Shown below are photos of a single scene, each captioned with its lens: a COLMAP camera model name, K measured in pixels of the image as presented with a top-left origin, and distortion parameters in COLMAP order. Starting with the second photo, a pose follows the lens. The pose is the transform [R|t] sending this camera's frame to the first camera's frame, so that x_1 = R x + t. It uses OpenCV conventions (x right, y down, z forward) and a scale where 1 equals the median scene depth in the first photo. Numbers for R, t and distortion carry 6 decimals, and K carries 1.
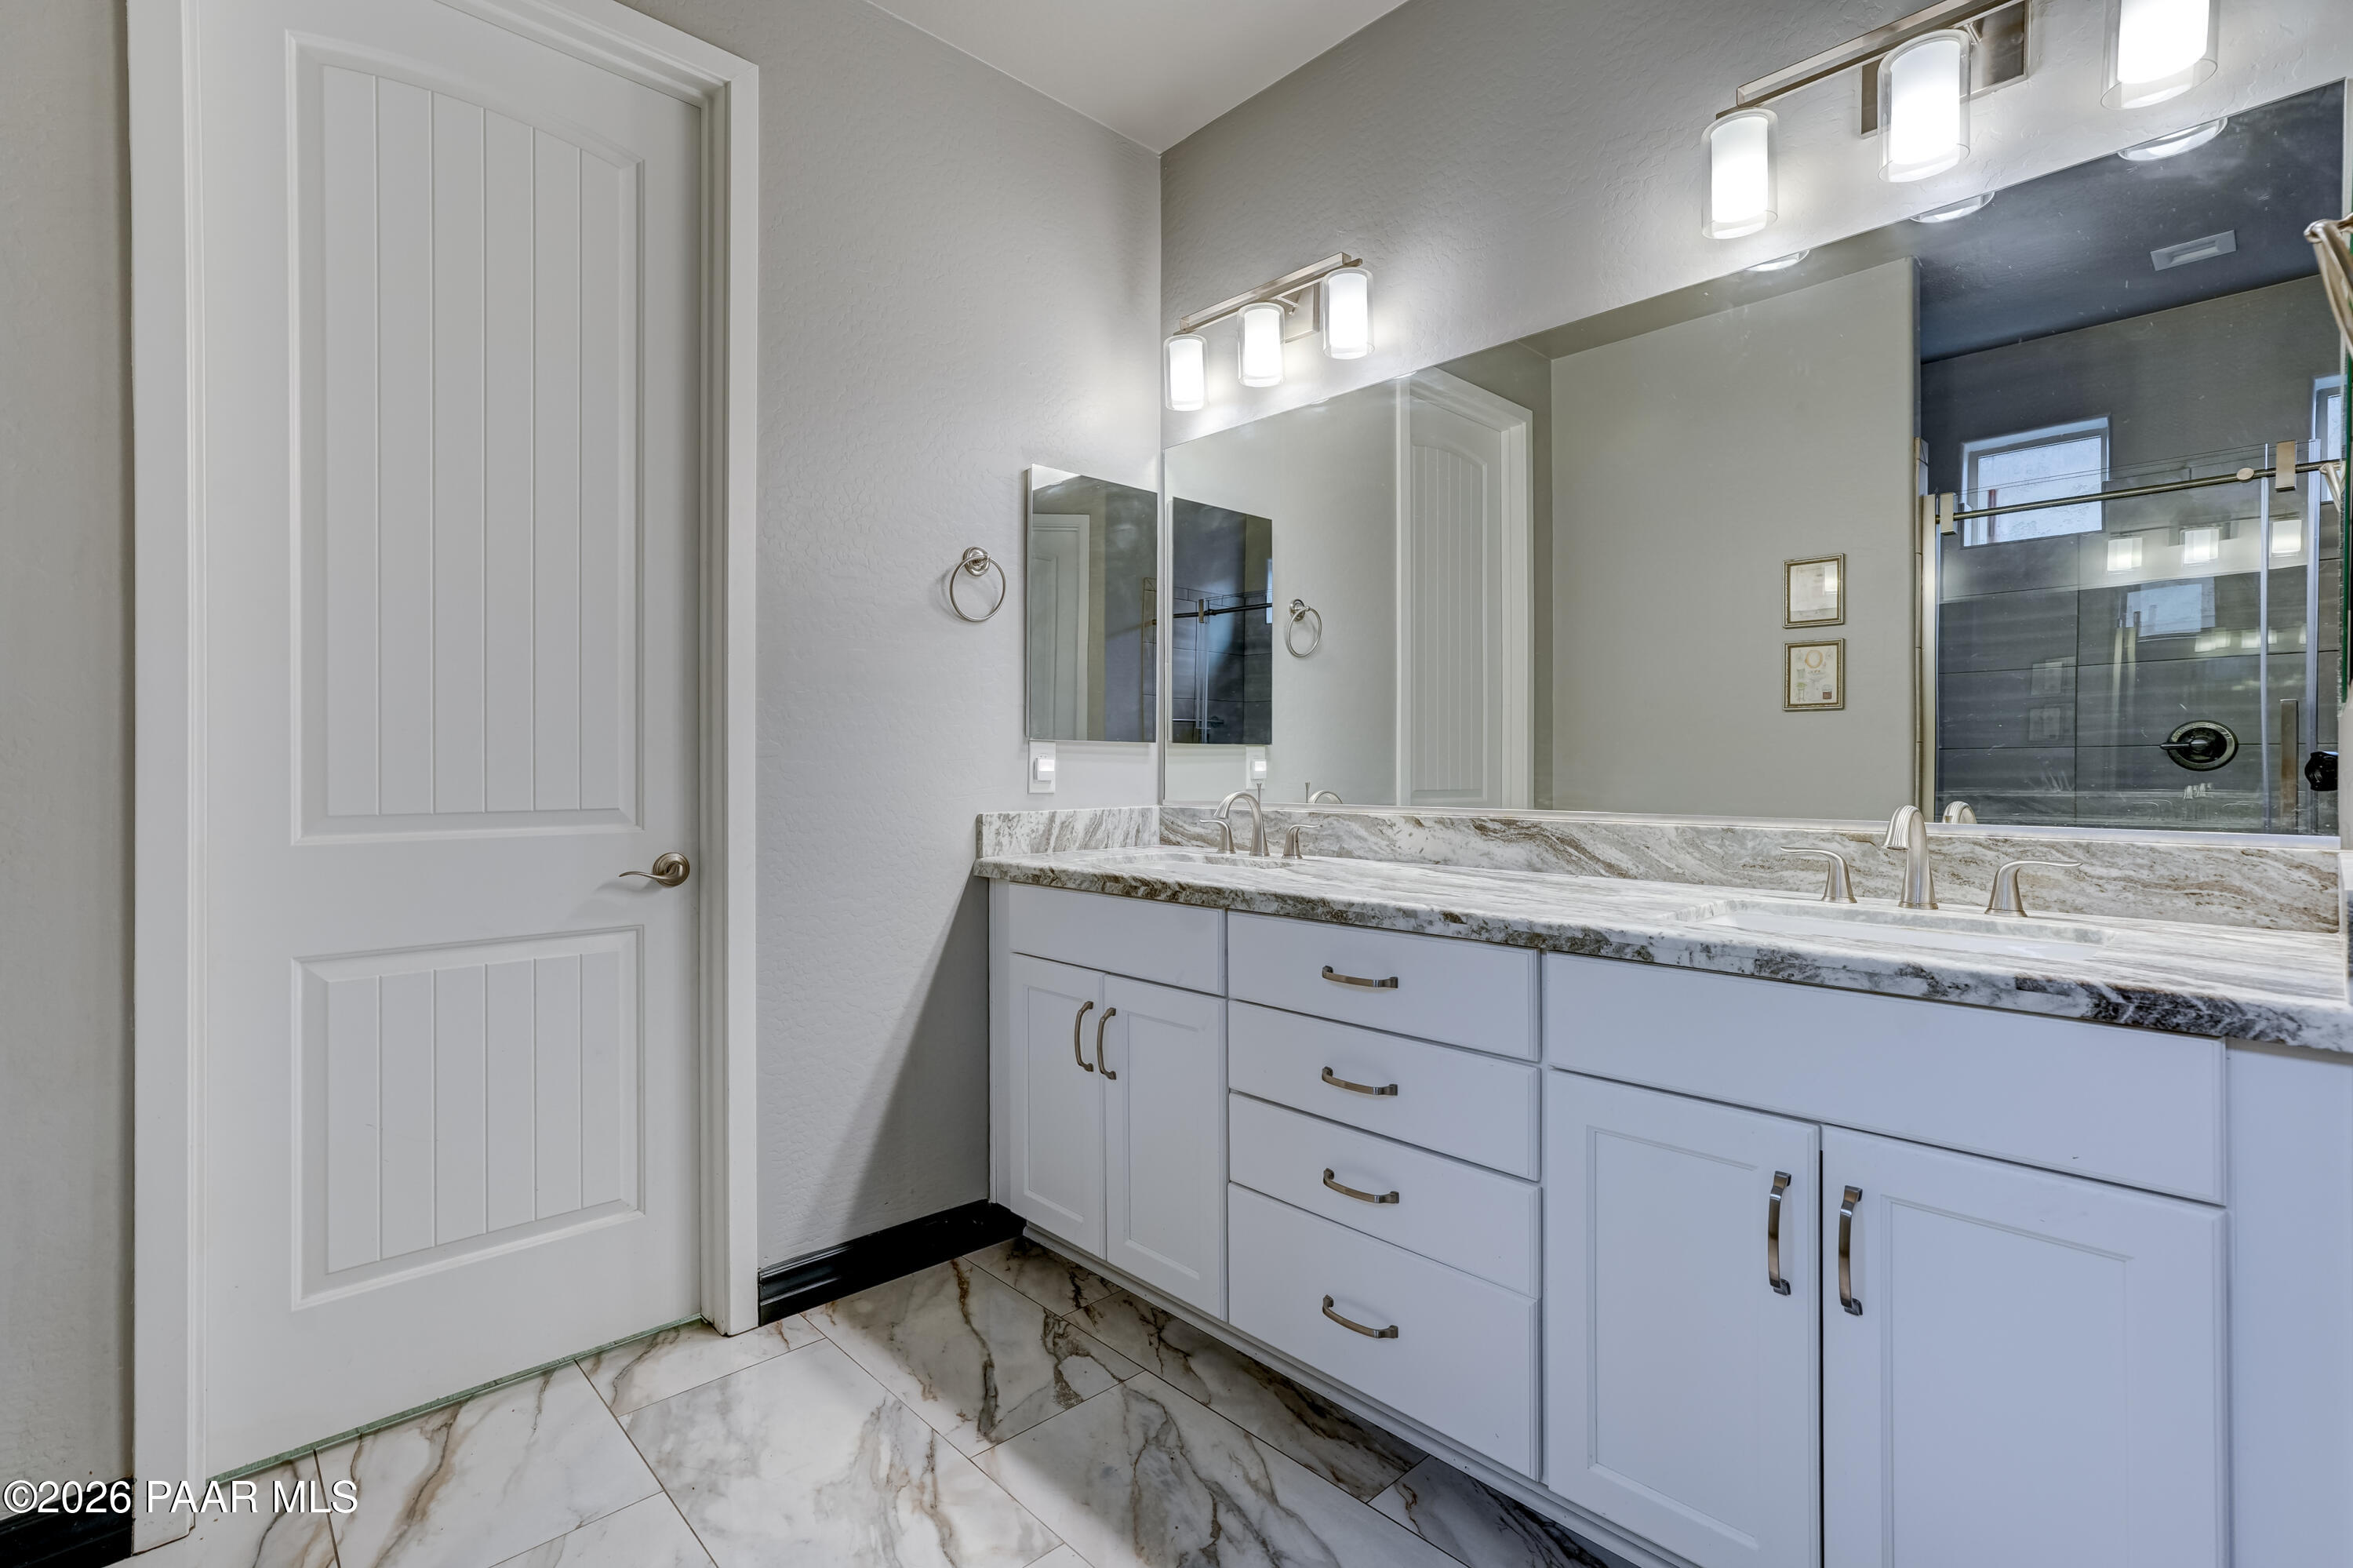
lens RADIAL K [[1082.1, 0, 1174.5], [0, 1082.1, 769.7], [0, 0, 1]] dist [-0.010805, 0.009982]
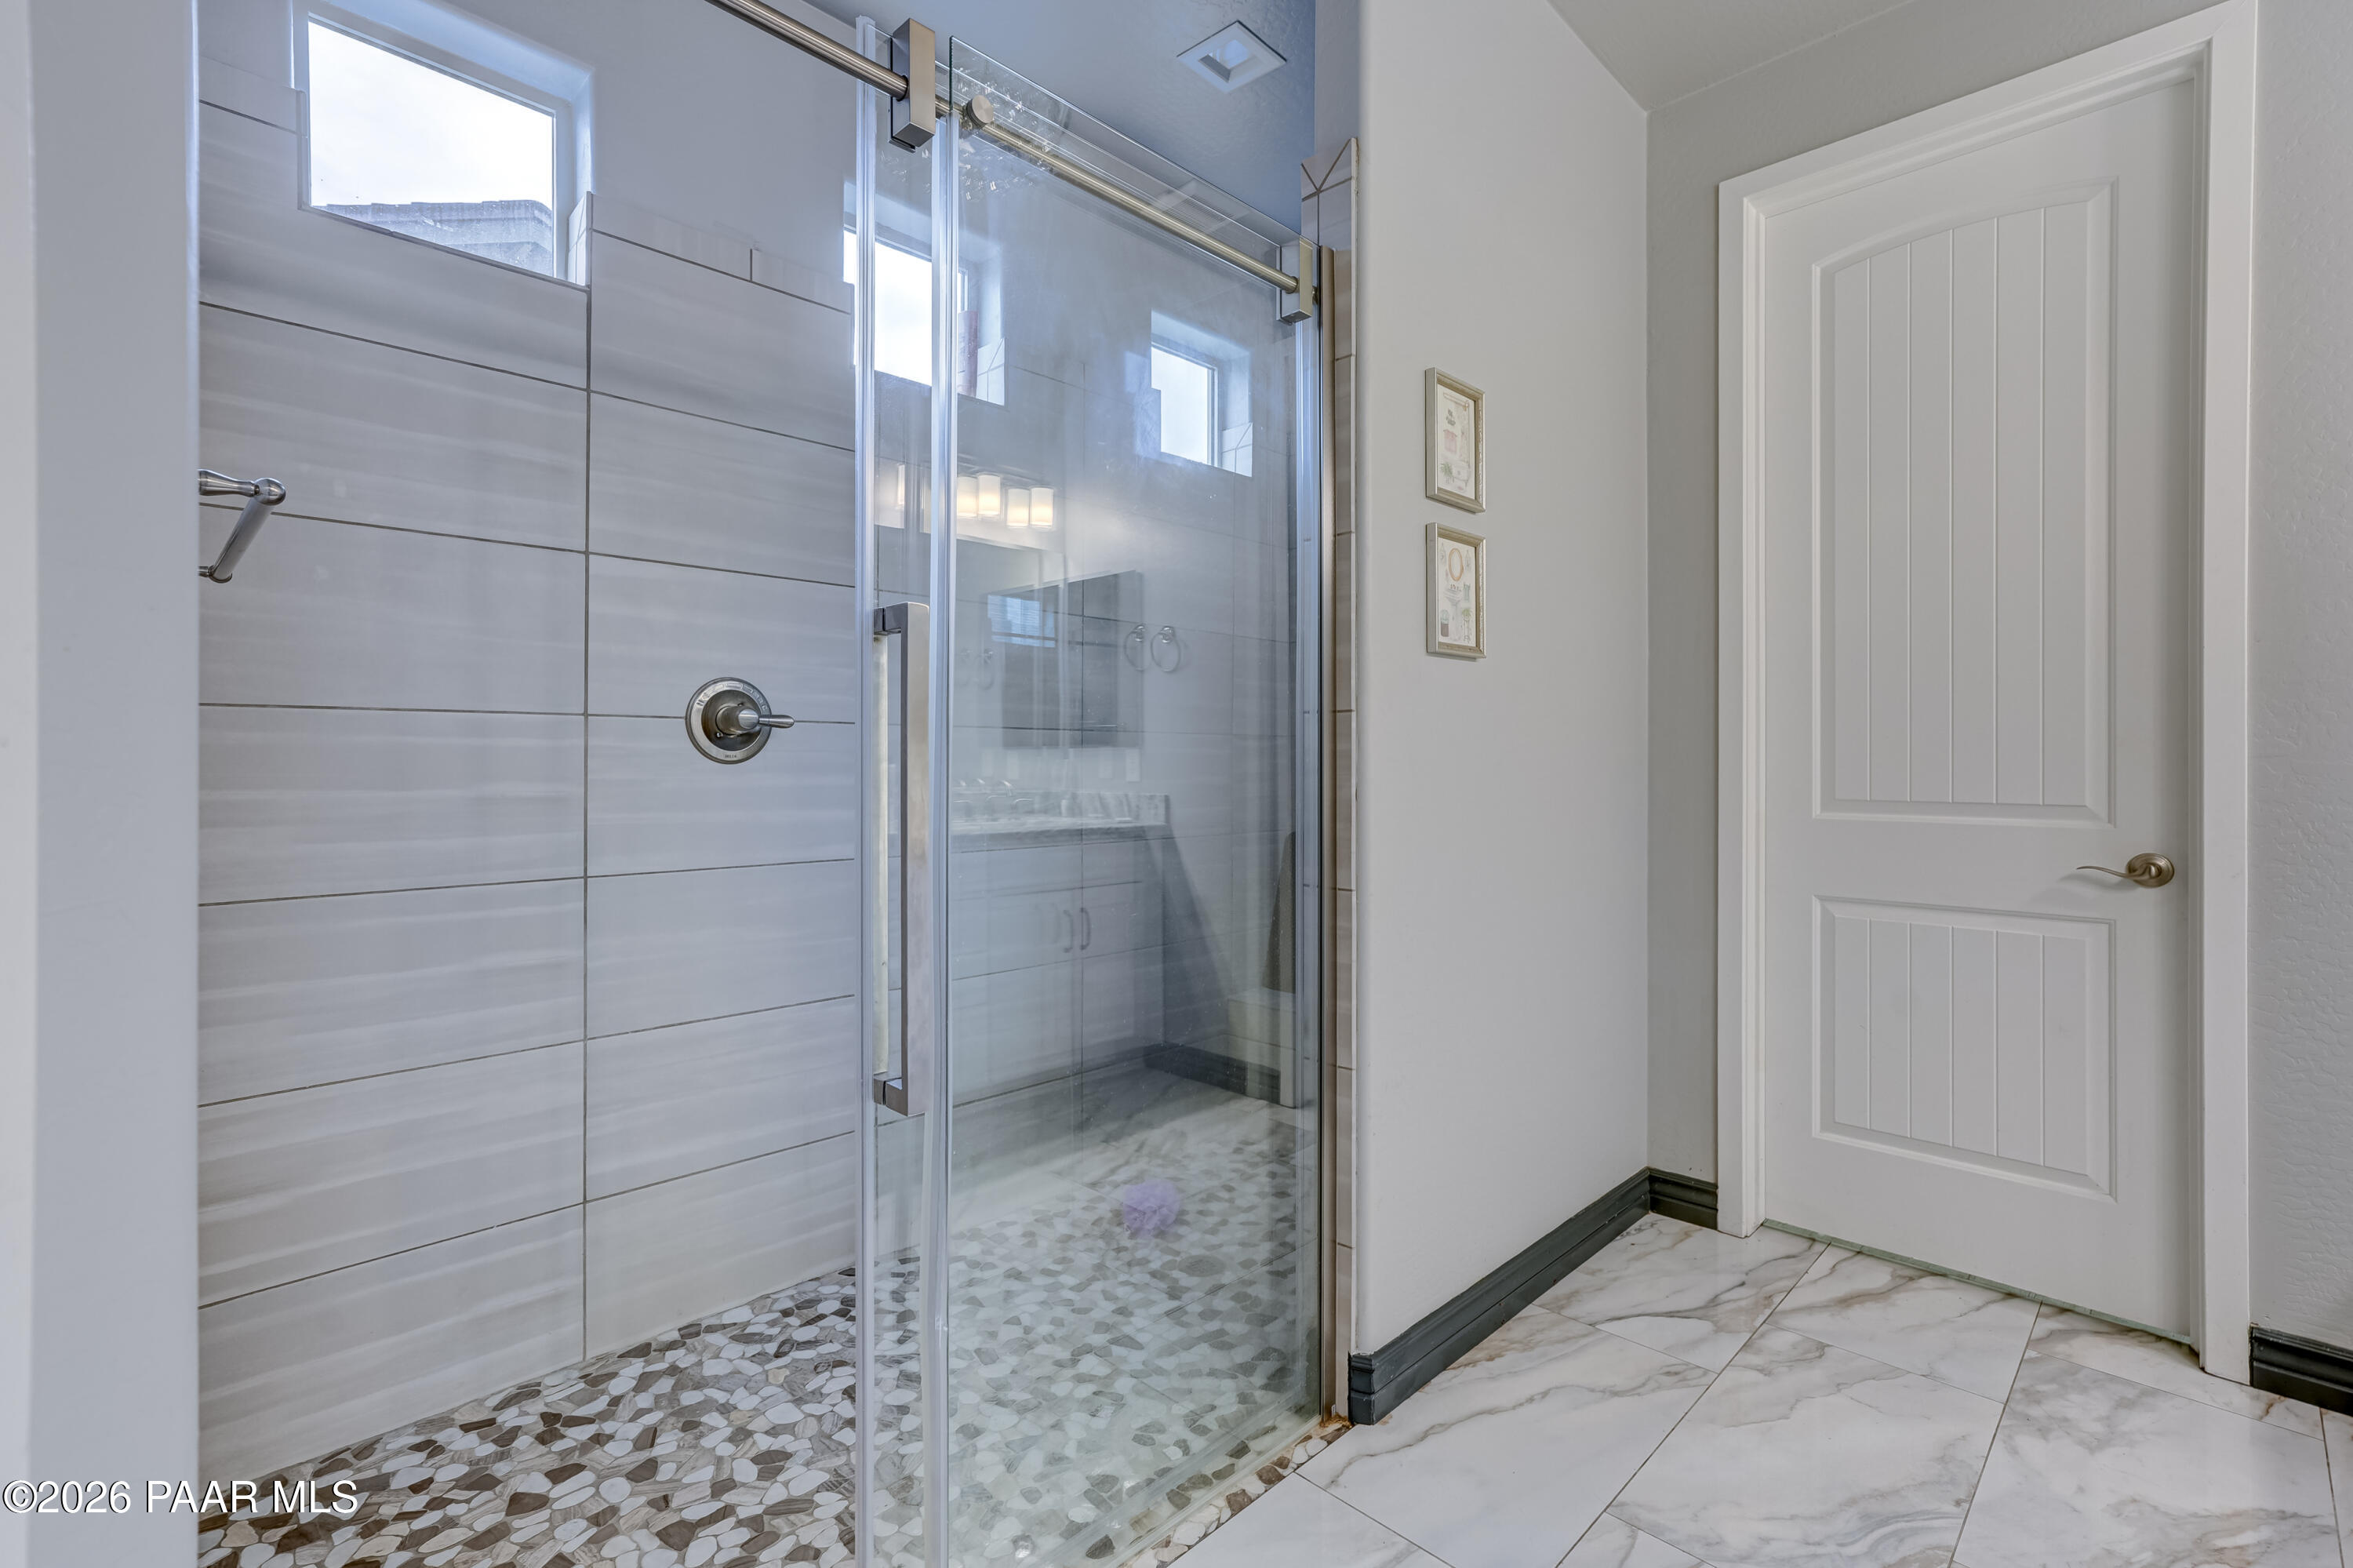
lens RADIAL K [[1082.1, 0, 1172.7], [0, 1082.1, 770.0], [0, 0, 1]] dist [-0.010805, 0.009982]
pose [[0.041481, 0.011442, -0.999074, 0.533733], [-0.005197, 0.999923, 0.011236, -0.006812], [0.999126, 0.004726, 0.041537, 0.063603]]
